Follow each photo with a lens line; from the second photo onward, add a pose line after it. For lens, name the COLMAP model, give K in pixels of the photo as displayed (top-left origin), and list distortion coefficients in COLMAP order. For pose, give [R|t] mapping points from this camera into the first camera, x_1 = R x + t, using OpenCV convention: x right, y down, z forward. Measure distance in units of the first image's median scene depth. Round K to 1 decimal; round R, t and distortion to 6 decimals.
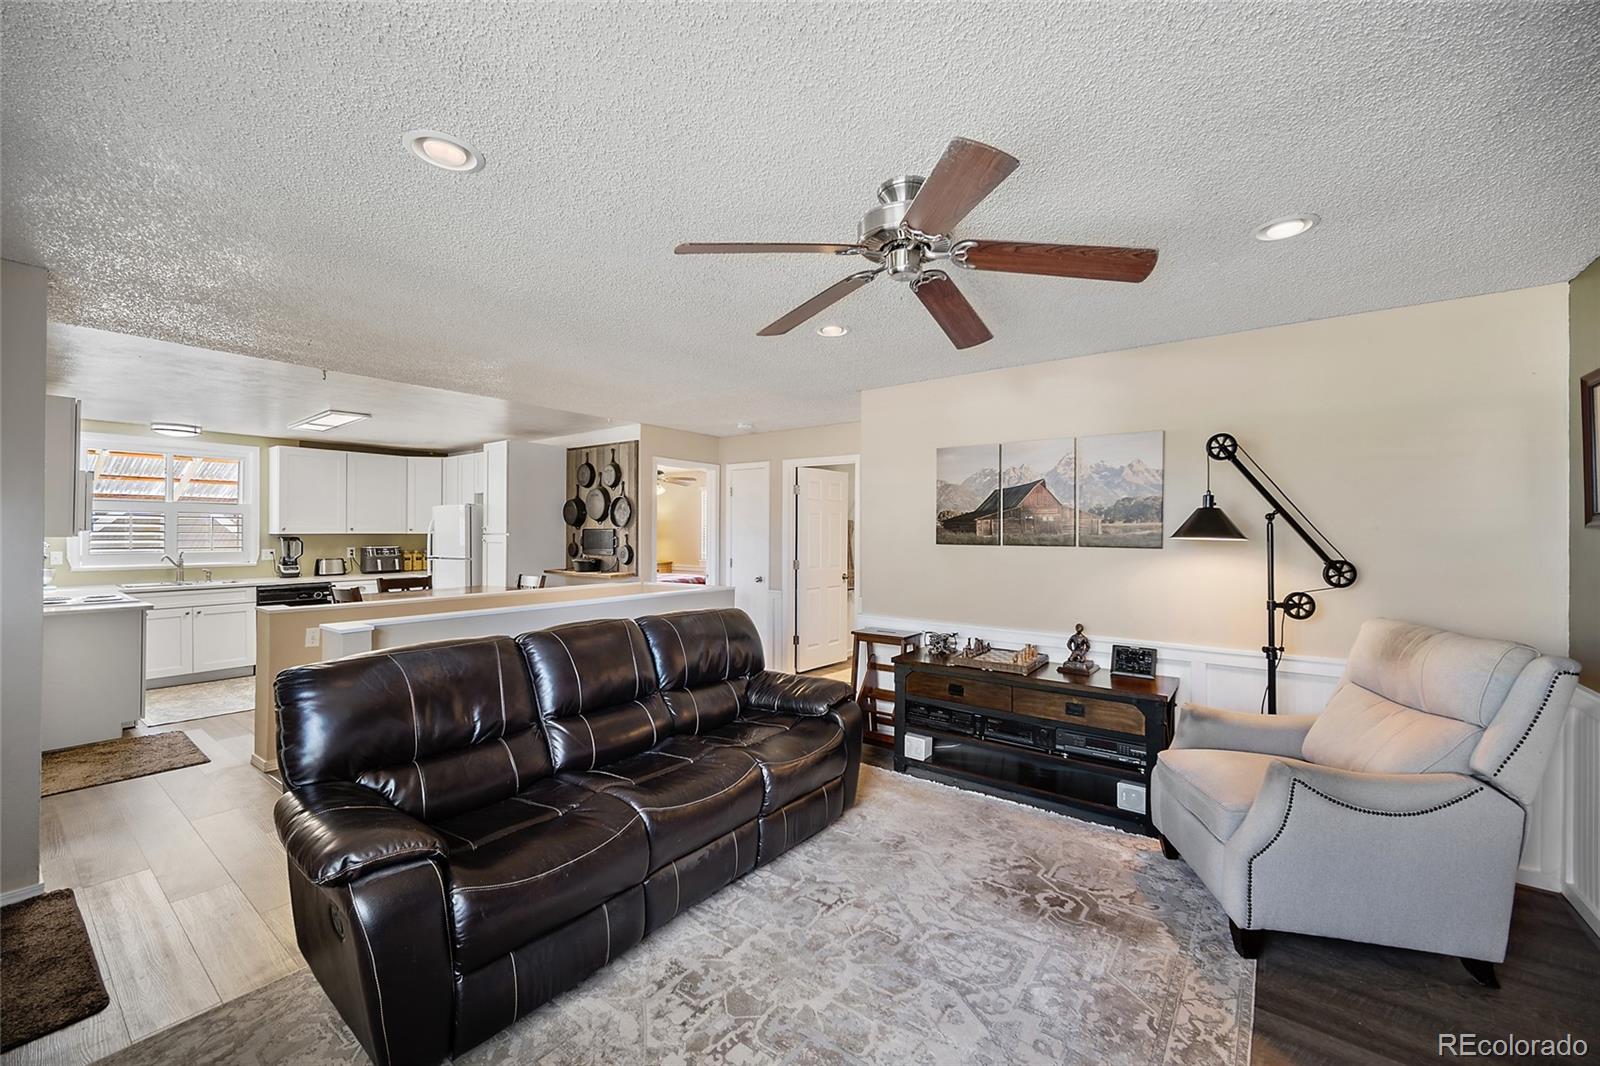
lens RADIAL K [[627.0, 0, 812.0], [0, 627.0, 532.8], [0, 0, 1]] dist [-0.007868, -0.001828]
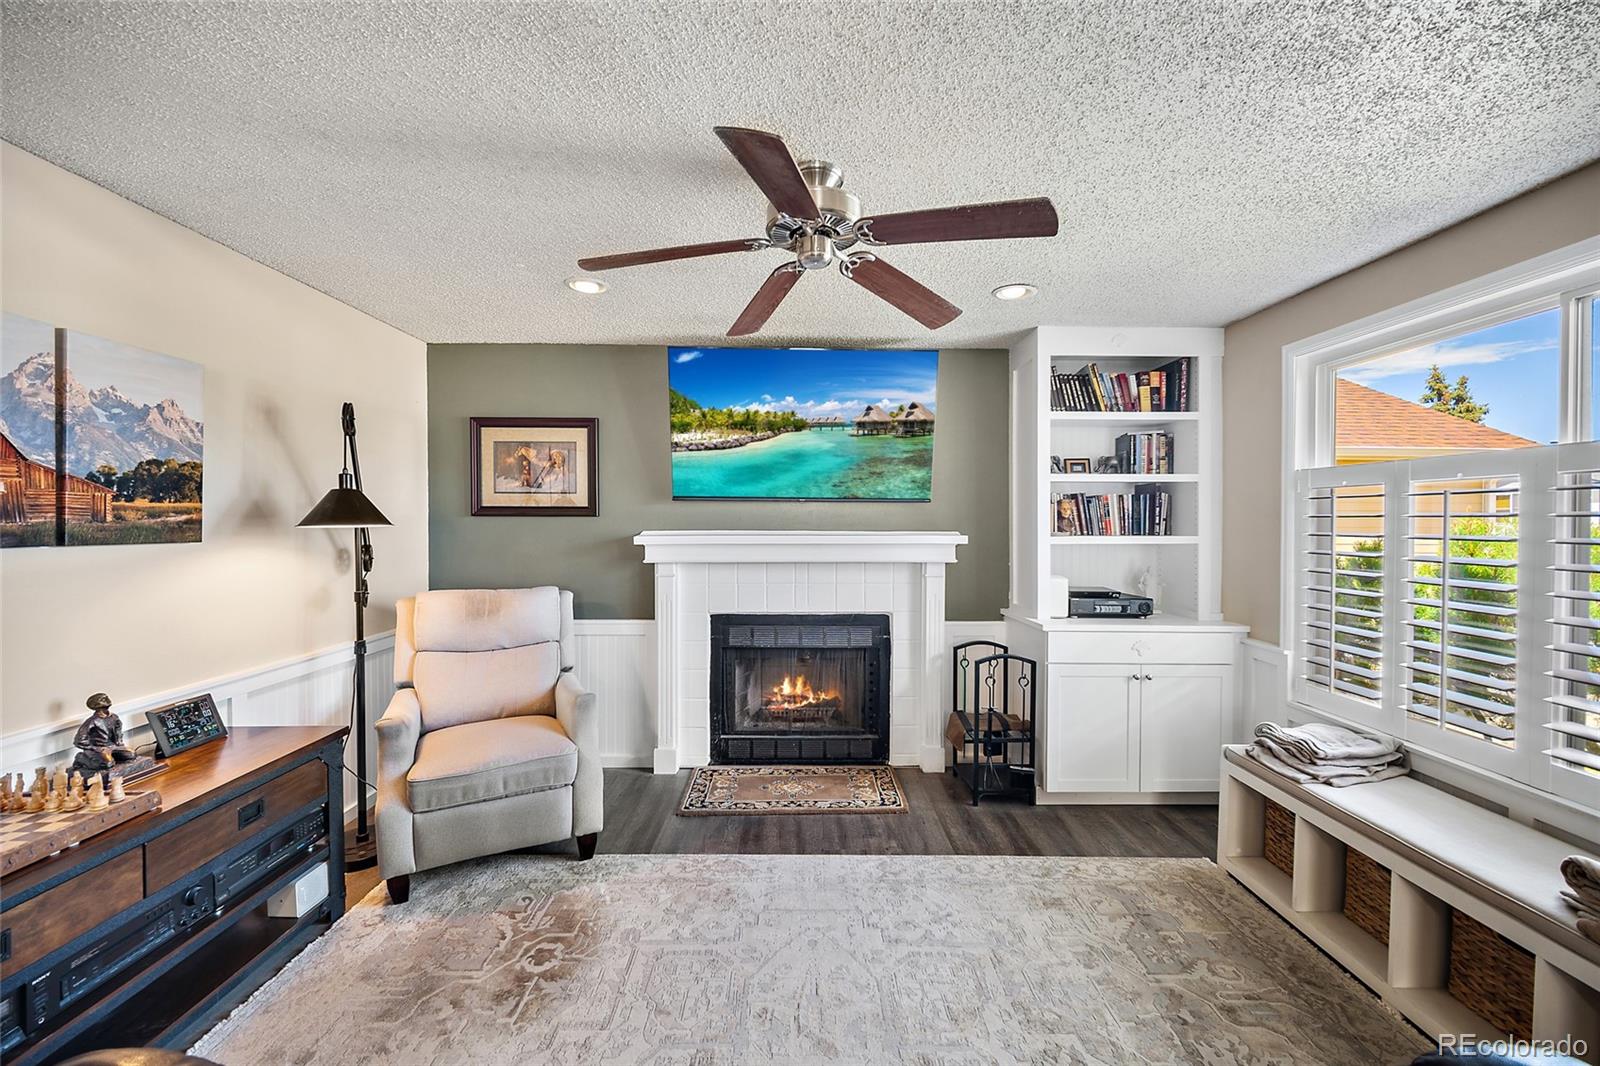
lens RADIAL K [[627.0, 0, 811.5], [0, 627.0, 536.4], [0, 0, 1]] dist [-0.007868, -0.001828]
pose [[-0.597767, -0.025934, 0.801250, -0.185531], [-0.001928, 0.999520, 0.030913, -0.001345], [-0.801668, 0.016934, -0.597530, 0.457713]]
